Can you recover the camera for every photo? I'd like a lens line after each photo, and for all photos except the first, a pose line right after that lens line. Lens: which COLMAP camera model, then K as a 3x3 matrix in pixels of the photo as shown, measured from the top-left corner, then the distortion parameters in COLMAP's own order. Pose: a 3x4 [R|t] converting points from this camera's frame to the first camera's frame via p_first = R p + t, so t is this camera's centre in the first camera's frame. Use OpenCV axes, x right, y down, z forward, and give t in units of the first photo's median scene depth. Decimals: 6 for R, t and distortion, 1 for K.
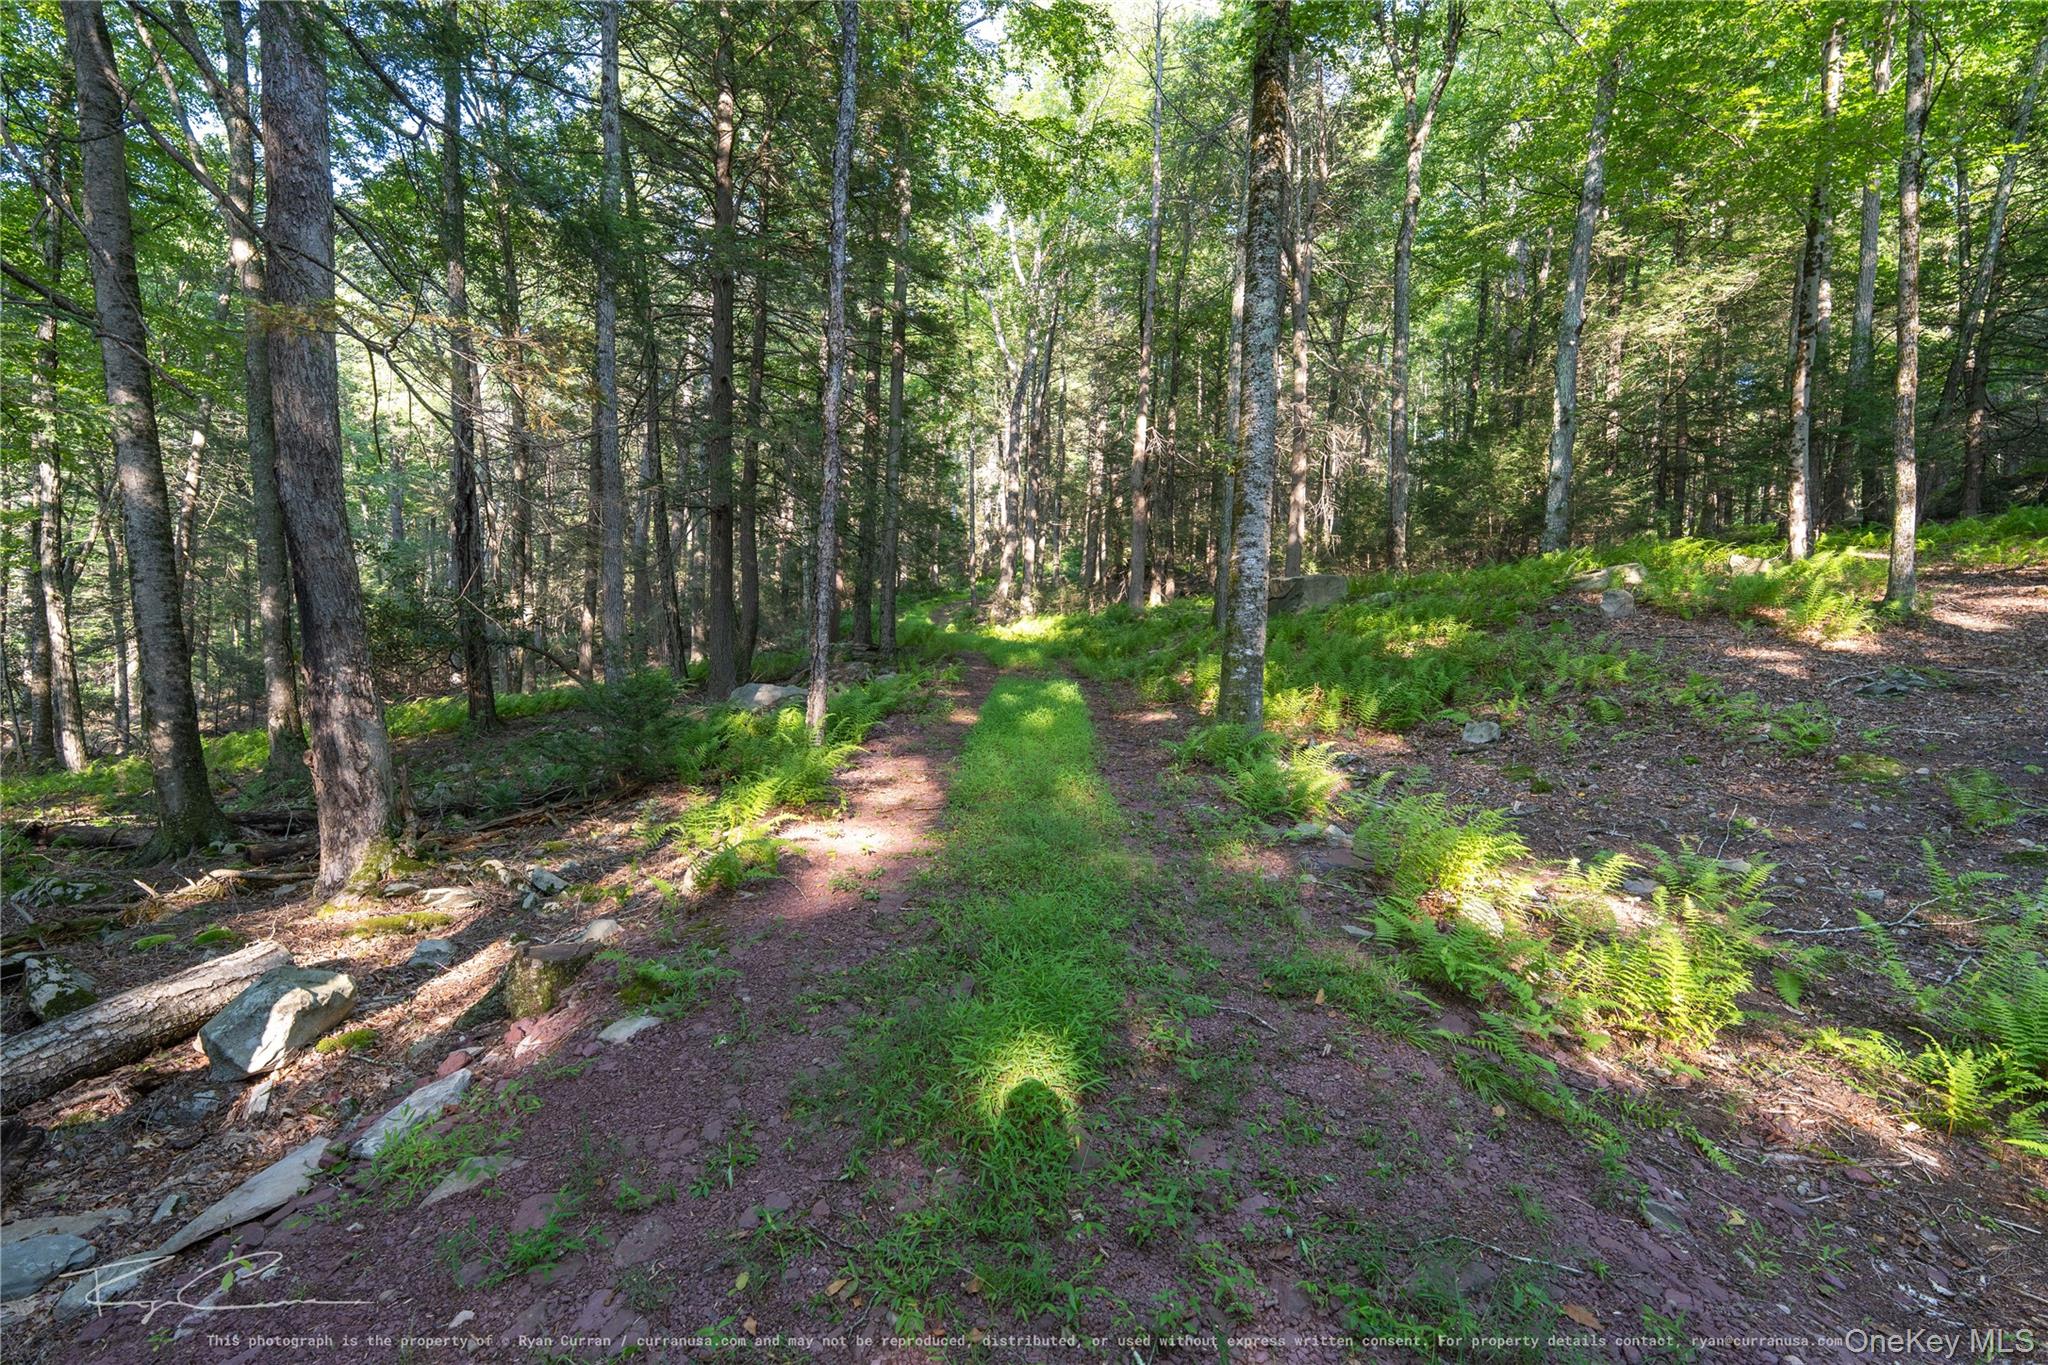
lens RADIAL K [[903.9, 0, 1025.0], [0, 903.9, 682.1], [0, 0, 1]] dist [-0.017370, -0.000015]
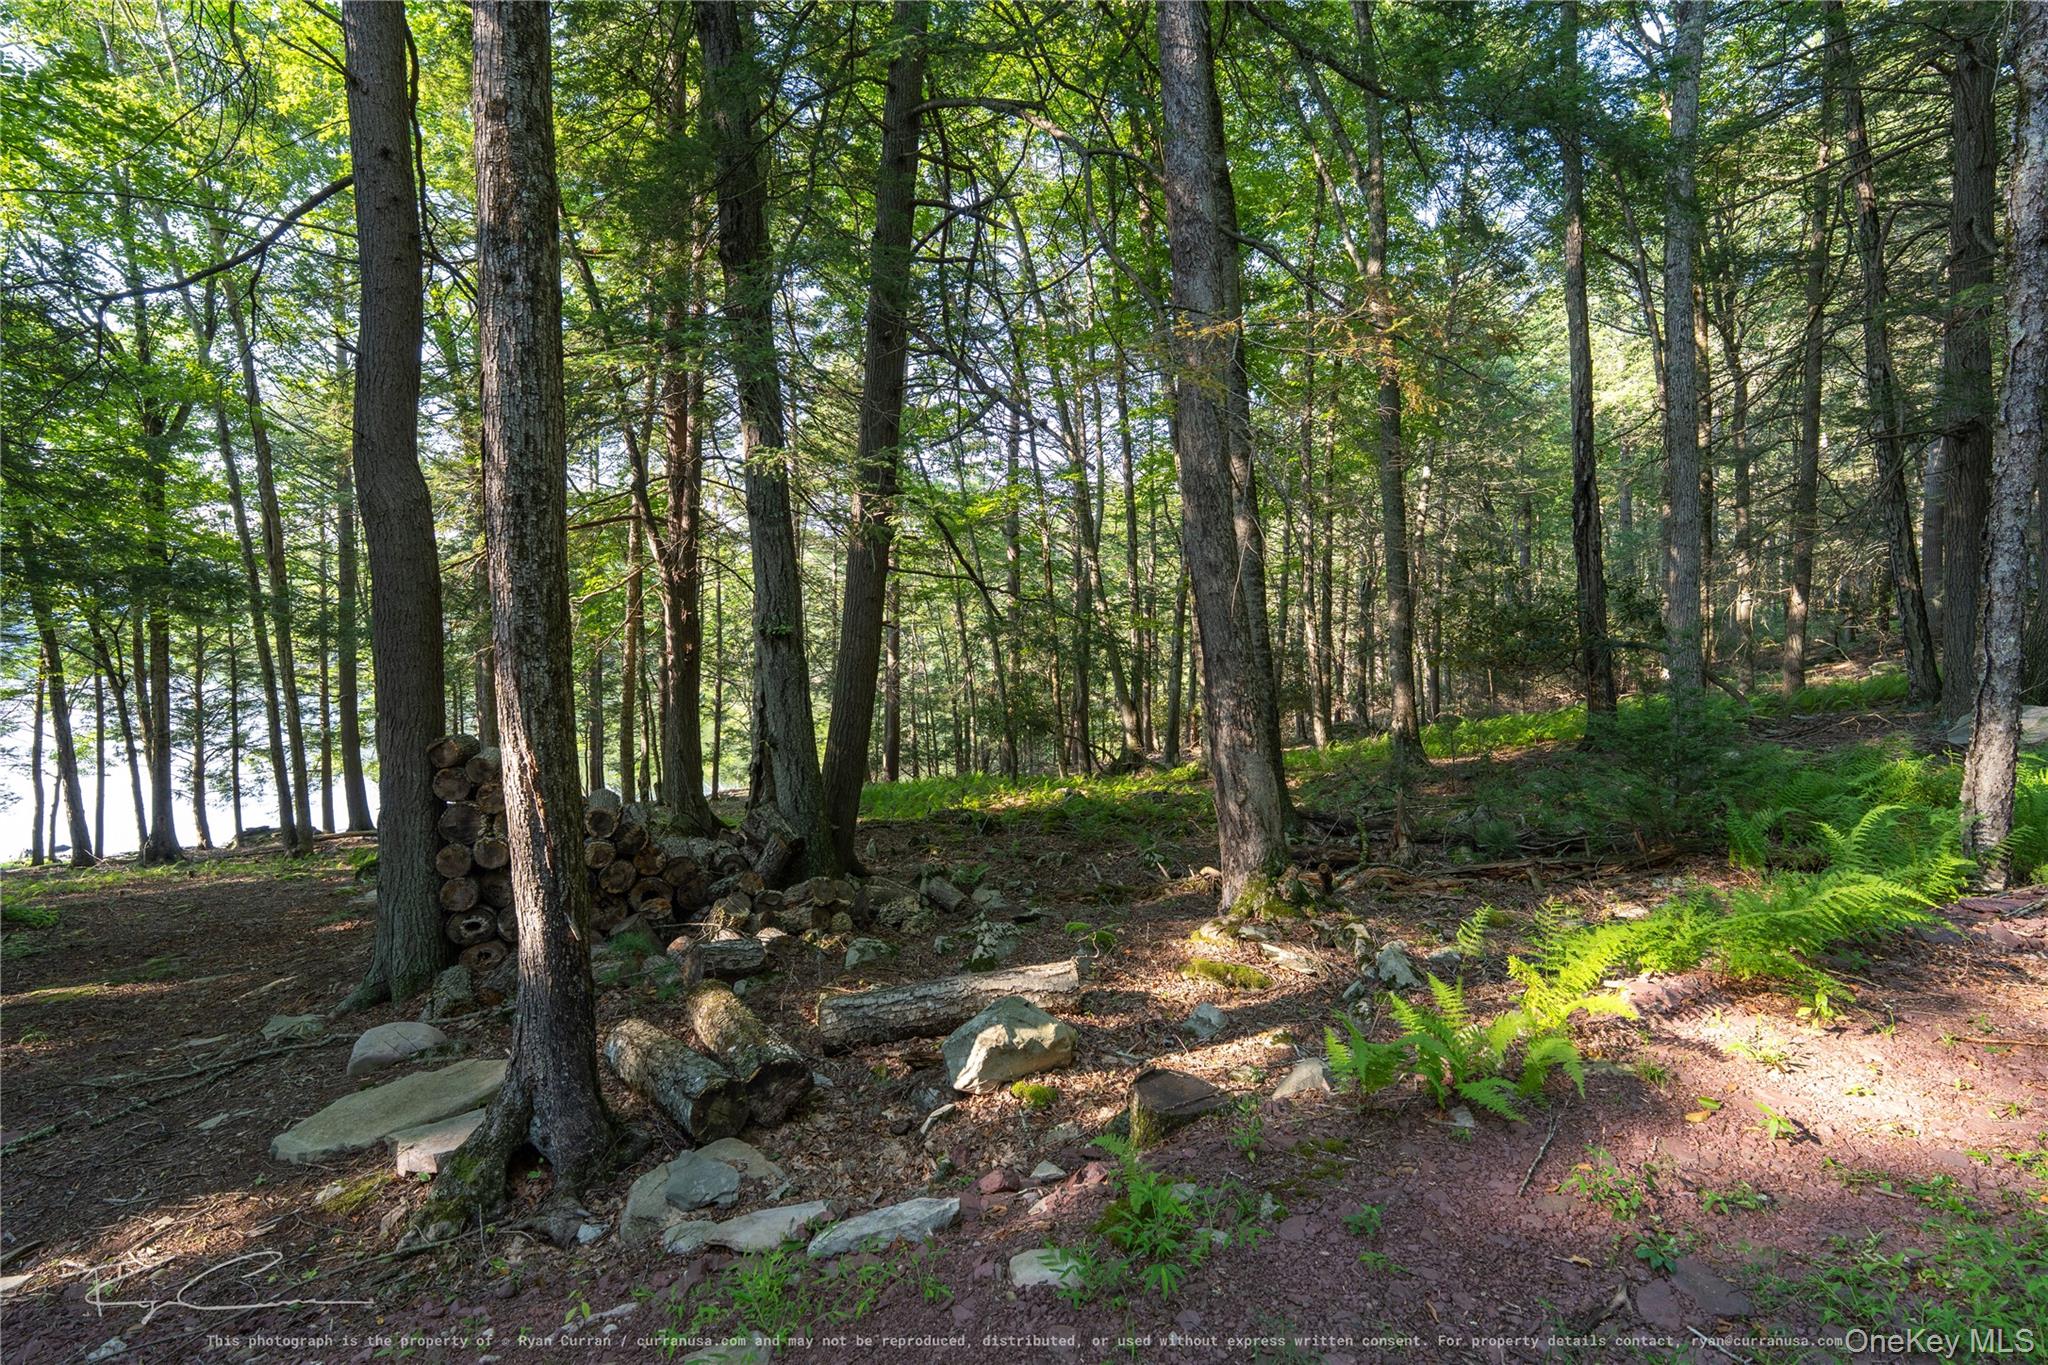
lens RADIAL K [[903.9, 0, 1023.4], [0, 903.9, 678.2], [0, 0, 1]] dist [-0.017370, -0.000015]
pose [[0.314799, 0.008381, -0.949121, 0.127070], [0.000692, 0.999959, 0.009060, -0.047575], [0.949158, -0.003508, 0.314780, 0.474543]]
